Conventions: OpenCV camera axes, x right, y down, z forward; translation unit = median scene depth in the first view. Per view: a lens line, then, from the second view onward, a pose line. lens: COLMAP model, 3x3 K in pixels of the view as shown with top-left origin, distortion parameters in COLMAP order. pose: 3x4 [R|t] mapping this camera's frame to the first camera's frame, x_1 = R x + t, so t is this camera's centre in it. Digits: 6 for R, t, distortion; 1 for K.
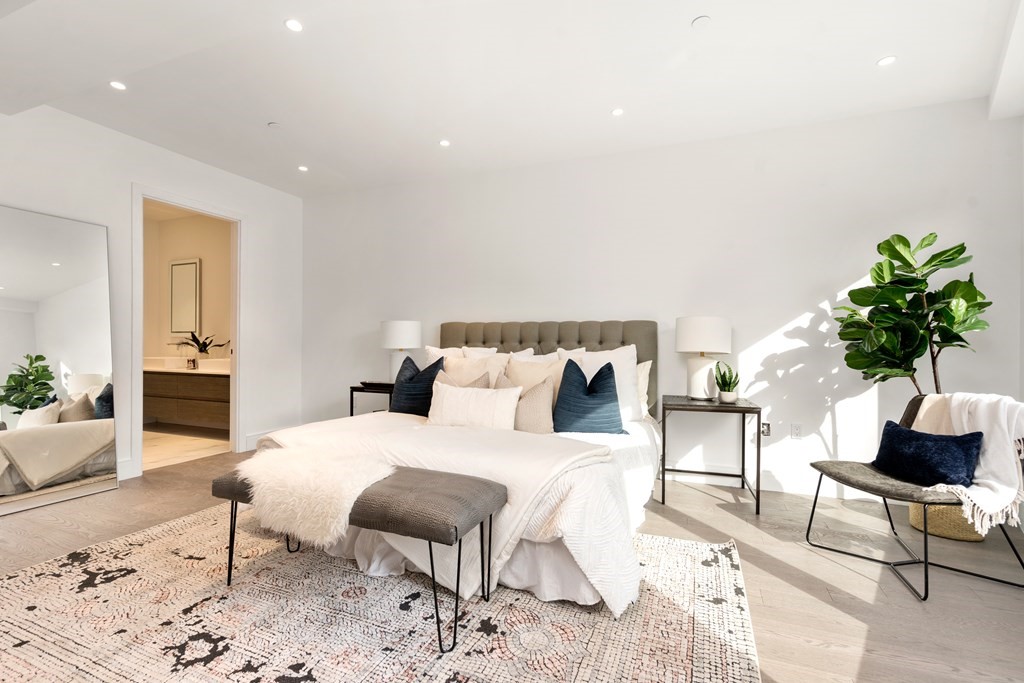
lens RADIAL K [[464.9, 0, 504.9], [0, 464.9, 343.4], [0, 0, 1]] dist [-0.003319, -0.000229]
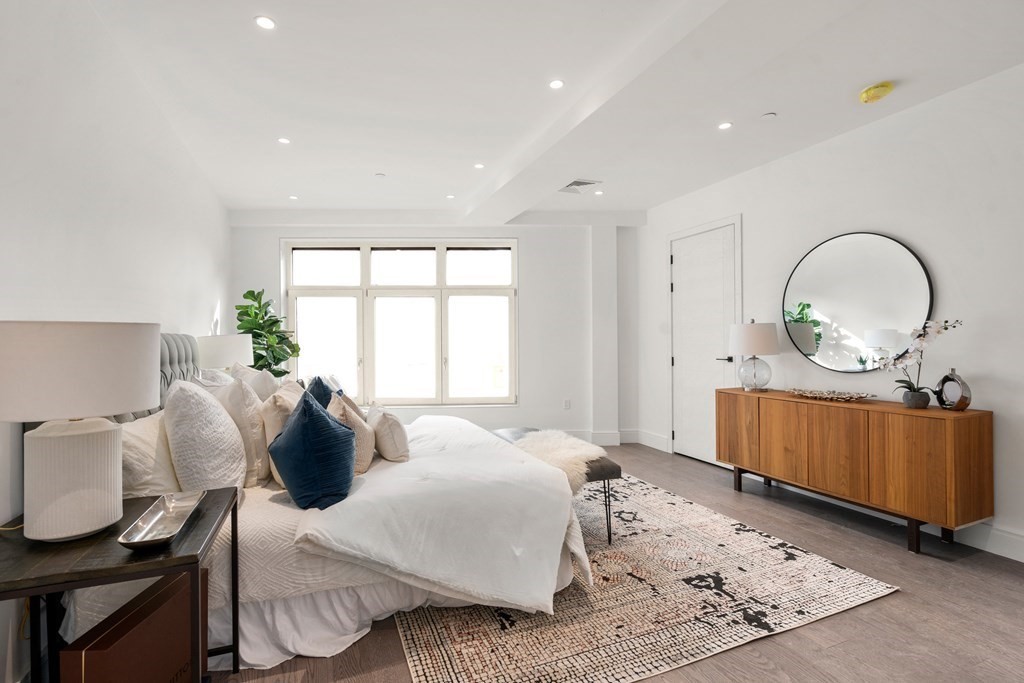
lens RADIAL K [[468.7, 0, 505.9], [0, 468.7, 340.0], [0, 0, 1]] dist [-0.001219, 0.000082]
pose [[-0.695906, -0.001074, 0.718132, -1.287026], [0.002283, 0.999991, 0.003707, -0.070021], [-0.718129, 0.004219, -0.695897, 2.044208]]
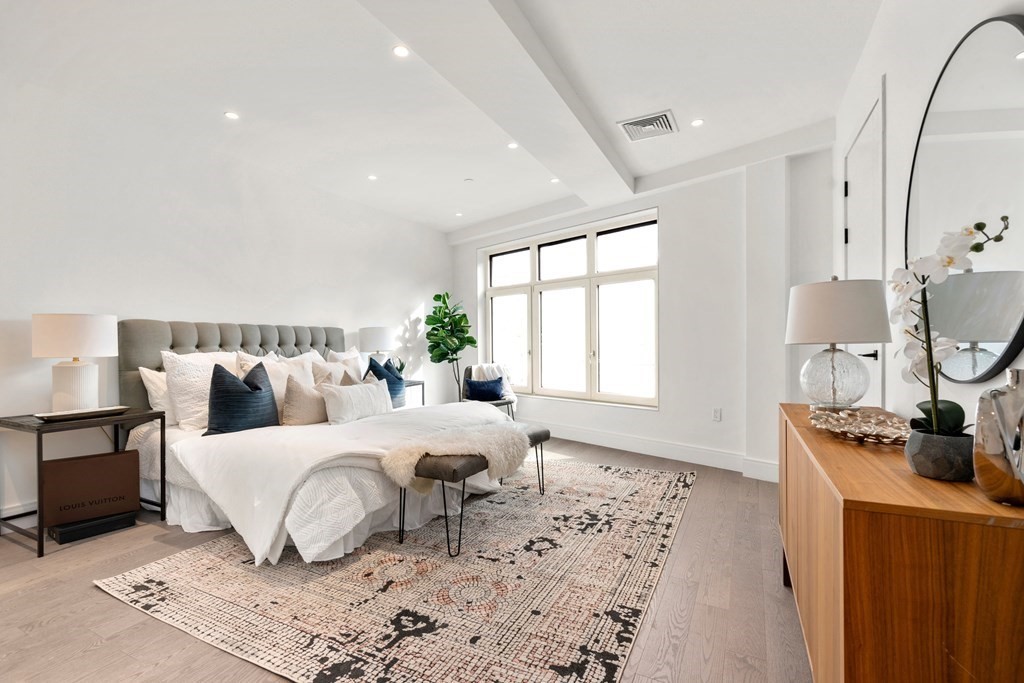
lens RADIAL K [[467.8, 0, 507.9], [0, 467.8, 344.9], [0, 0, 1]] dist [-0.001684, 0.000177]
pose [[0.081662, -0.007791, 0.996630, -1.649408], [0.005519, 0.999958, 0.007365, -0.013373], [-0.996645, 0.004899, 0.081702, 0.730488]]
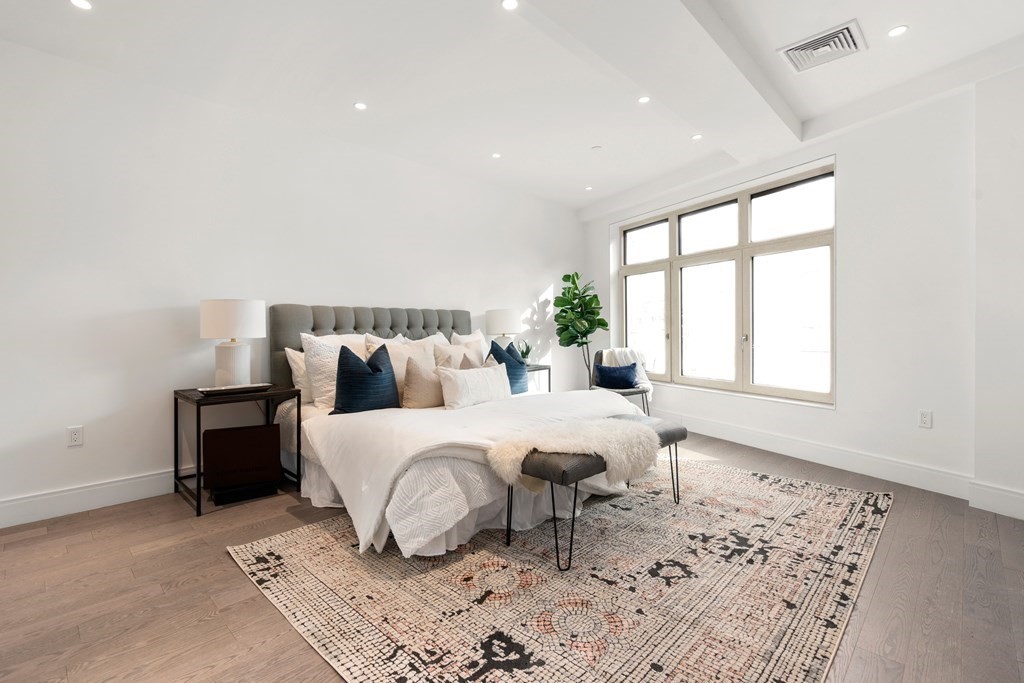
lens RADIAL K [[467.7, 0, 509.3], [0, 467.7, 330.6], [0, 0, 1]] dist [-0.001177, 0.000415]
pose [[0.367745, -0.012542, 0.929842, -1.489773], [0.007829, 0.999915, 0.010391, -0.008998], [-0.929894, 0.003458, 0.367812, 0.699536]]
